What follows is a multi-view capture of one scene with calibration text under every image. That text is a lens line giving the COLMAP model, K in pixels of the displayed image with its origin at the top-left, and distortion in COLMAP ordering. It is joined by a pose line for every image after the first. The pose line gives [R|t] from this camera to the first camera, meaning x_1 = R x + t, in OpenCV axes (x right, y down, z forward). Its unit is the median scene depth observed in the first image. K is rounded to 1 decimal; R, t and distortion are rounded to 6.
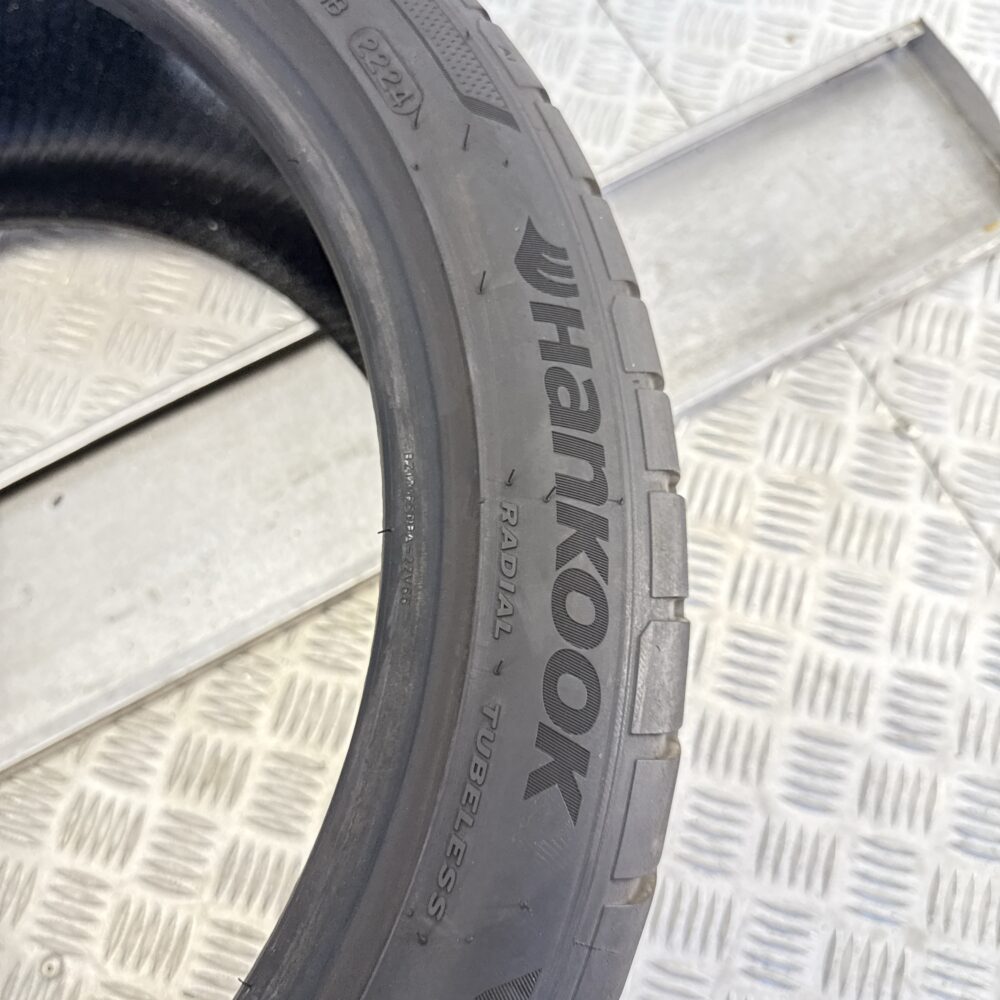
lens RADIAL K [[983.7, 0, 500.0], [0, 983.7, 500.0], [0, 0, 1]] dist [0.073584, -0.181488]
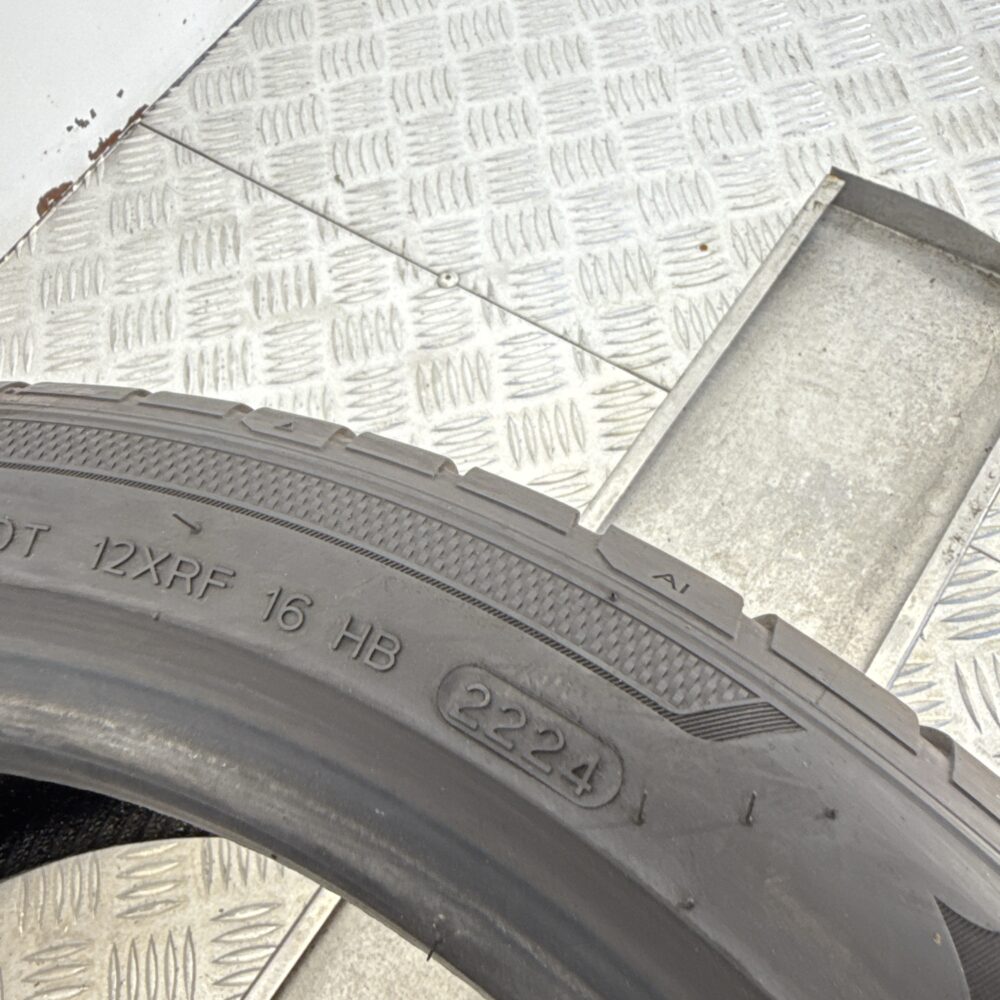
lens RADIAL K [[975.4, 0, 500.0], [0, 975.4, 500.0], [0, 0, 1]] dist [-0.009871, -0.002272]
pose [[0.891139, -0.438831, 0.115320, -0.135854], [0.452629, 0.877483, -0.158589, -0.473034], [-0.031598, 0.193522, 0.980587, 0.451691]]
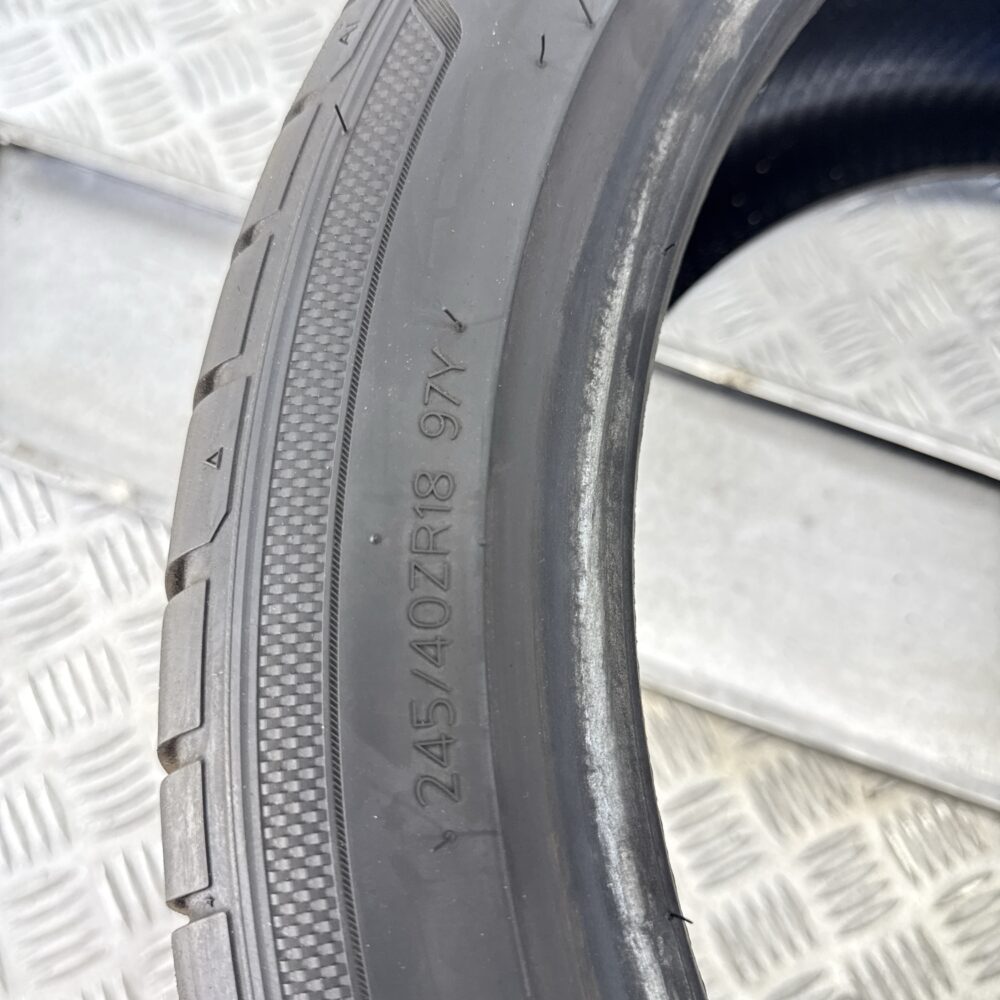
lens RADIAL K [[983.7, 0, 500.0], [0, 983.7, 500.0], [0, 0, 1]] dist [0.073584, -0.181488]
pose [[0.670053, 0.730315, -0.132925, -1.454509], [-0.729561, 0.680947, 0.063657, 0.586062], [0.137005, 0.054323, 0.989080, 0.203575]]
